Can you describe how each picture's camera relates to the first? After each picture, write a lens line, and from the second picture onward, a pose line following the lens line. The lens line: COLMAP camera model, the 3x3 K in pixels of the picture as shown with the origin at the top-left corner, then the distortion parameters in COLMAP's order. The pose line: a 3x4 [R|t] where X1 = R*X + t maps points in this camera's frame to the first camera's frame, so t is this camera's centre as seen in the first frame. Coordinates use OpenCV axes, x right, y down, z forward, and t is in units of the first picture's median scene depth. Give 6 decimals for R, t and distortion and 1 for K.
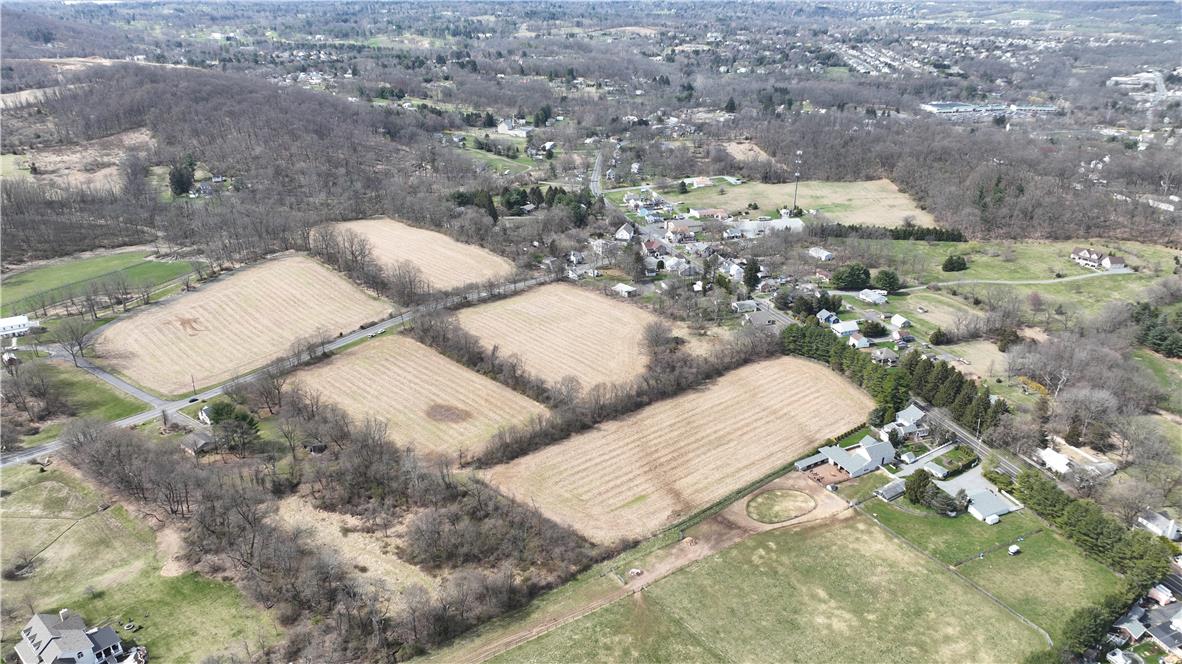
lens RADIAL K [[829.5, 0, 591.0], [0, 829.5, 332.0], [0, 0, 1]] dist [0.001559, 0.017876]
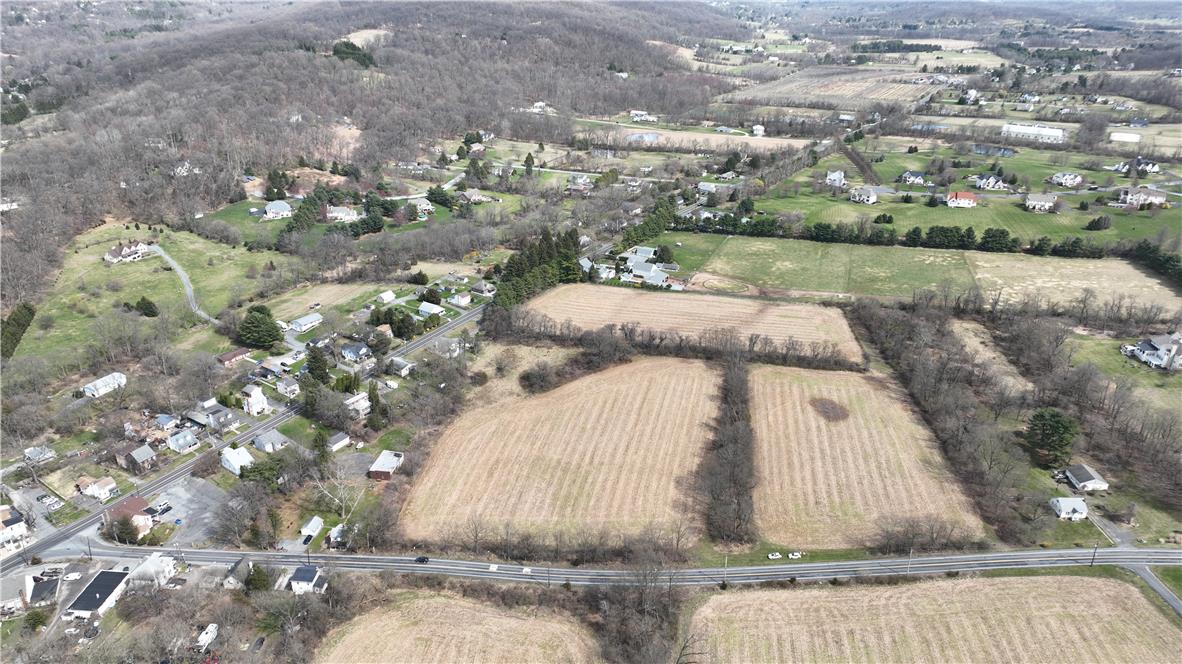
lens RADIAL K [[829.5, 0, 591.0], [0, 829.5, 332.0], [0, 0, 1]] dist [0.001559, 0.017876]
pose [[-0.607657, -0.333864, 0.720617, -0.503244], [0.303403, 0.740943, 0.599125, -0.482023], [-0.733962, 0.582700, -0.348943, 1.096841]]
